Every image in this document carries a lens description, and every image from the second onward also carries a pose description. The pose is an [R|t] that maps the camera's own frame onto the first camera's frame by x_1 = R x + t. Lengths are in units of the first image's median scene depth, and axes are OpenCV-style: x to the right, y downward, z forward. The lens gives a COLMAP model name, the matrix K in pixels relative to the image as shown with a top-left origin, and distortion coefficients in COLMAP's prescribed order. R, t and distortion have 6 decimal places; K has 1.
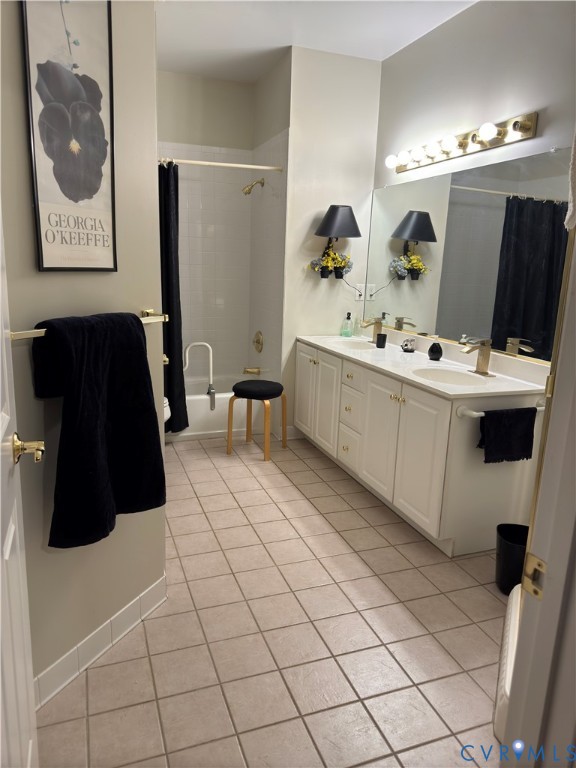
lens RADIAL K [[540.1, 0, 284.3], [0, 540.1, 384.8], [0, 0, 1]] dist [0.148152, -0.222513]
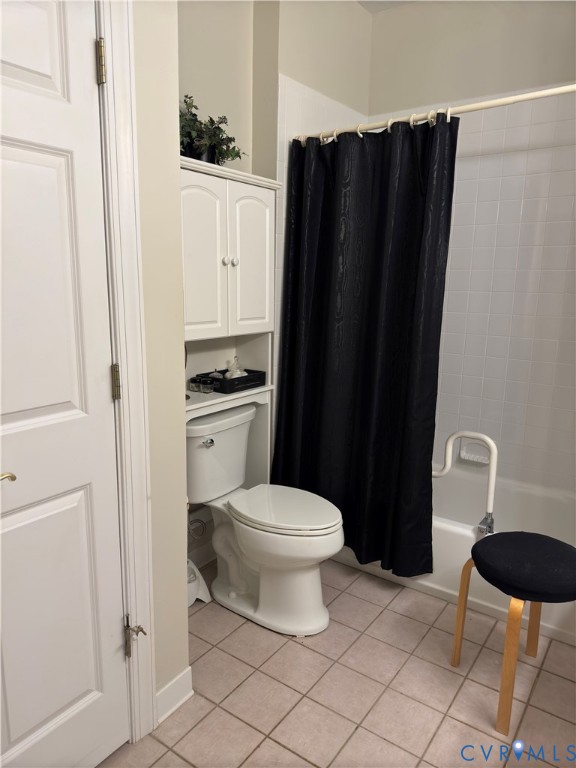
lens RADIAL K [[540.1, 0, 284.3], [0, 540.1, 384.8], [0, 0, 1]] dist [0.148152, -0.222513]
pose [[0.571418, 0.137877, -0.808994, 0.239383], [-0.177730, 0.983181, 0.042028, -0.155555], [0.801182, 0.119767, 0.586313, 0.699763]]
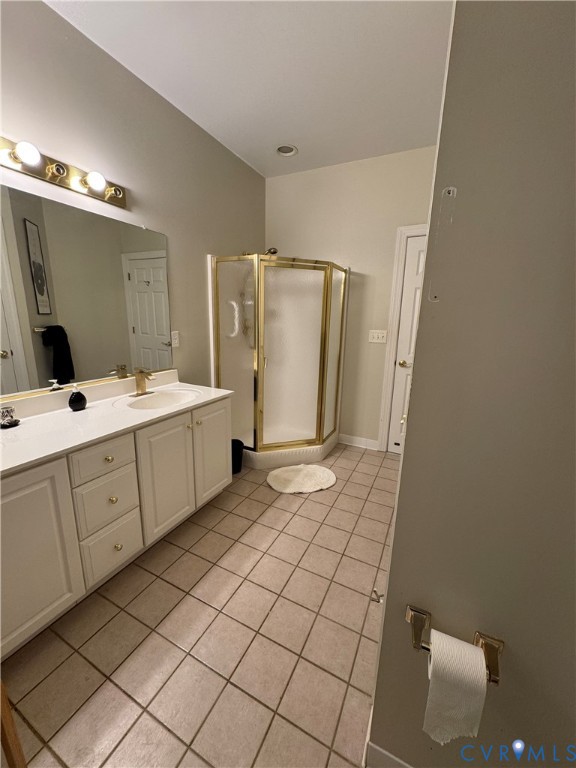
lens RADIAL K [[304.9, 0, 288.0], [0, 304.9, 384.0], [0, 0, 1]] dist [0.000167, -0.000200]
pose [[-0.685354, -0.212707, 0.696452, -0.341606], [0.110724, 0.914830, 0.388363, -0.265422], [-0.719743, 0.343280, -0.603431, 1.121560]]
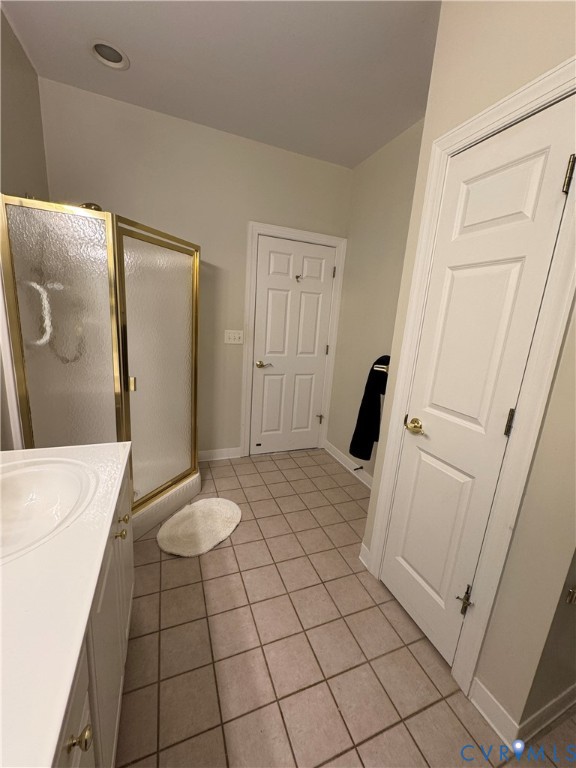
lens RADIAL K [[304.9, 0, 288.0], [0, 304.9, 384.0], [0, 0, 1]] dist [0.000167, -0.000200]
pose [[-0.993558, -0.100186, -0.052957, 0.050994], [-0.113203, 0.898810, 0.423468, -0.267969], [0.005173, 0.426735, -0.904362, 1.144468]]
